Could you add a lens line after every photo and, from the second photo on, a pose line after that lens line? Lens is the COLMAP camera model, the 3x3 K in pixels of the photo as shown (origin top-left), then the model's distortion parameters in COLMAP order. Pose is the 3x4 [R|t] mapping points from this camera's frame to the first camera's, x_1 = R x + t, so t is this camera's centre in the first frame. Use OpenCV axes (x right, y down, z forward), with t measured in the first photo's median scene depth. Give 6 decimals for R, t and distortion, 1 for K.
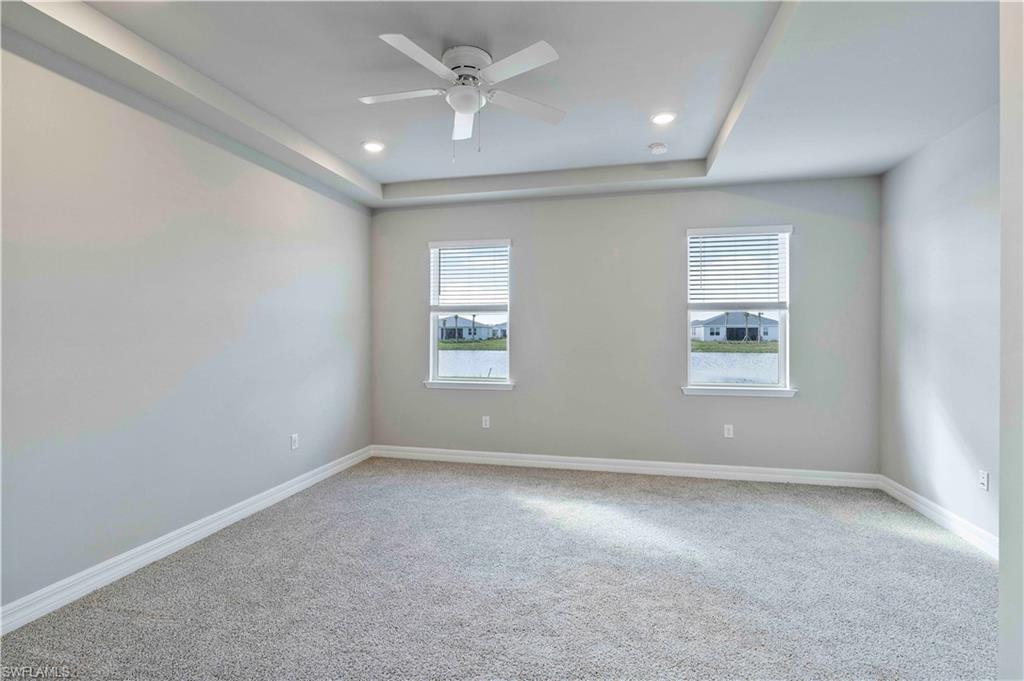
lens RADIAL K [[464.9, 0, 505.8], [0, 464.9, 339.0], [0, 0, 1]] dist [-0.005420, 0.001211]
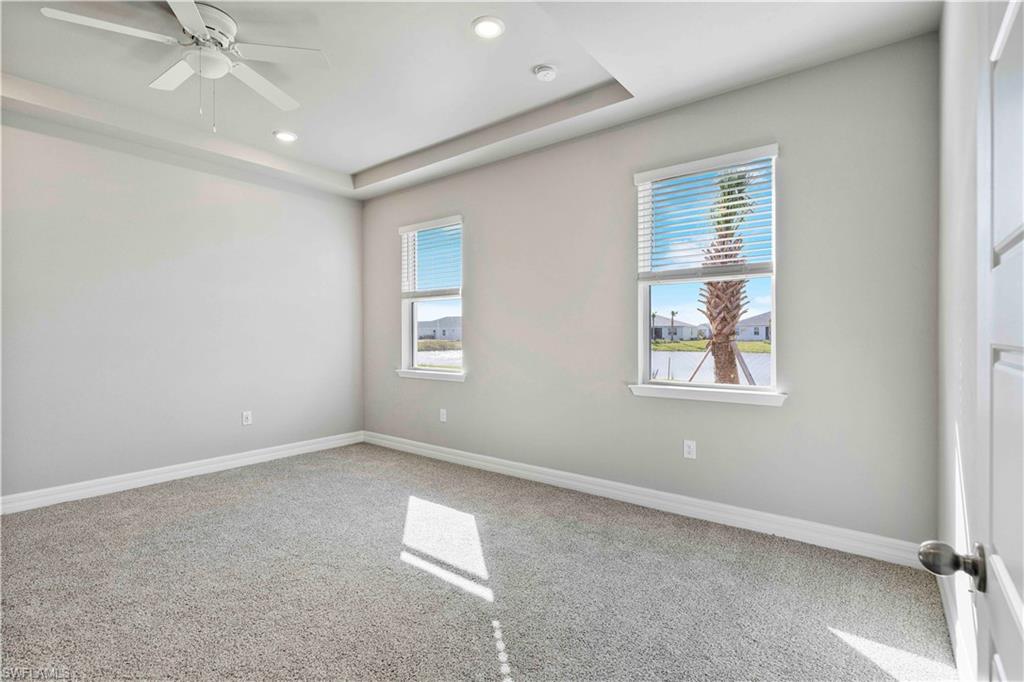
lens RADIAL K [[464.9, 0, 507.9], [0, 464.9, 343.3], [0, 0, 1]] dist [-0.005420, 0.001211]
pose [[0.910524, 0.005586, -0.413418, 0.513125], [-0.002015, 0.999957, 0.009074, 0.028727], [0.413451, -0.007429, 0.910496, 0.230453]]
